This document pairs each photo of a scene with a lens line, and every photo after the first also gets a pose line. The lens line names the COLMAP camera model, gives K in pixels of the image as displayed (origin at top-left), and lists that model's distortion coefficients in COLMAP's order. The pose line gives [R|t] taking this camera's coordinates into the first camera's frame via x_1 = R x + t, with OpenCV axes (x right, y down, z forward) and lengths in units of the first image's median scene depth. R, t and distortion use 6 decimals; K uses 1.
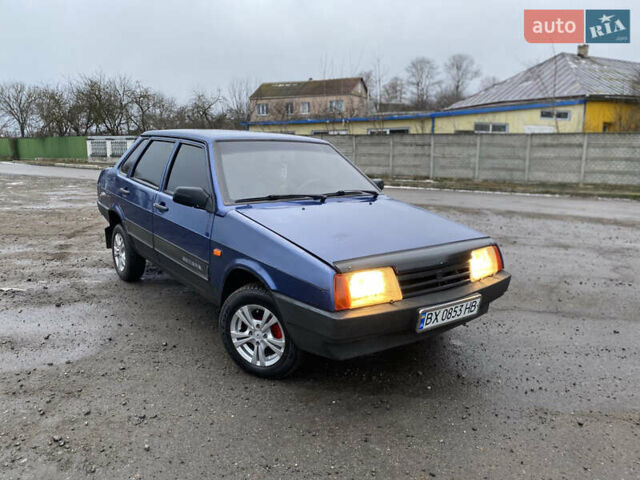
lens RADIAL K [[488.7, 0, 320.0], [0, 488.7, 240.0], [0, 0, 1]] dist [0.009572, -0.010748]
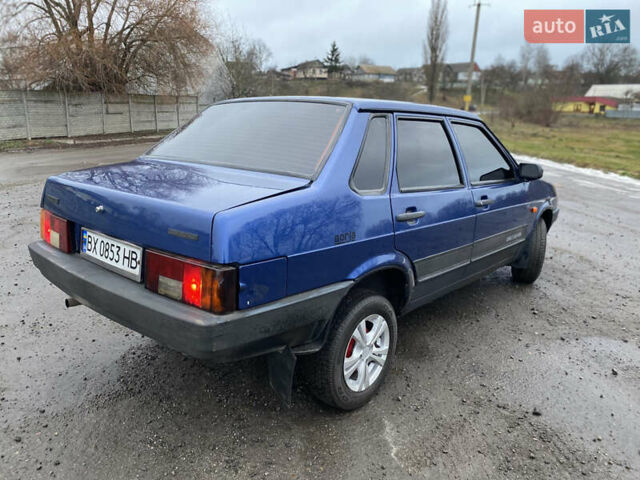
lens RADIAL K [[488.7, 0, 320.0], [0, 488.7, 240.0], [0, 0, 1]] dist [0.009572, -0.010748]
pose [[-0.192587, -0.264479, 0.944966, -0.209340], [0.164728, 0.940614, 0.296833, -0.058519], [-0.967355, 0.212828, -0.137583, 0.273800]]
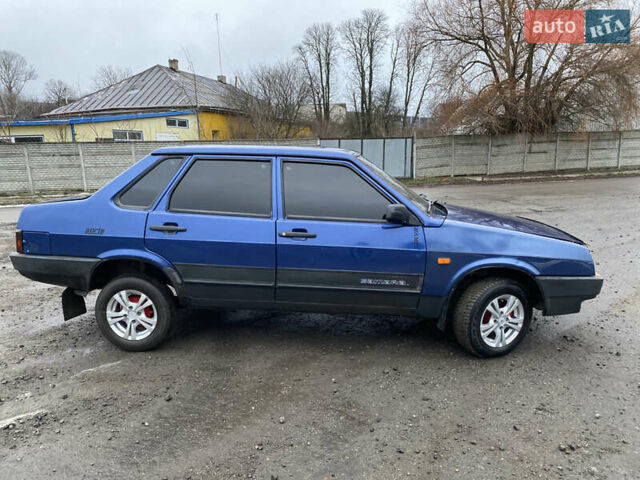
lens RADIAL K [[488.7, 0, 320.0], [0, 488.7, 240.0], [0, 0, 1]] dist [0.009572, -0.010748]
pose [[0.674176, -0.156928, 0.721706, -0.183016], [0.165750, 0.984389, 0.059212, -0.020229], [-0.719732, 0.079704, 0.689662, 0.072862]]
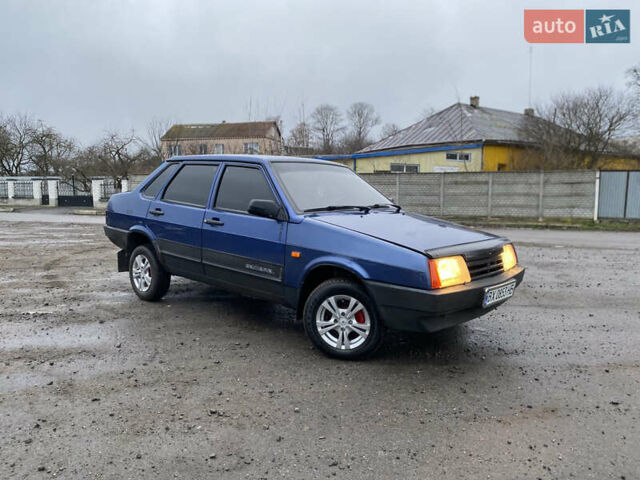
lens RADIAL K [[483.6, 0, 320.3], [0, 483.6, 245.8], [0, 0, 1]] dist [0.064504, -0.107362]
pose [[0.982135, -0.026614, 0.186288, -0.057953], [0.040032, 0.996838, -0.068638, 0.013479], [-0.183872, 0.074870, 0.980095, -0.019636]]
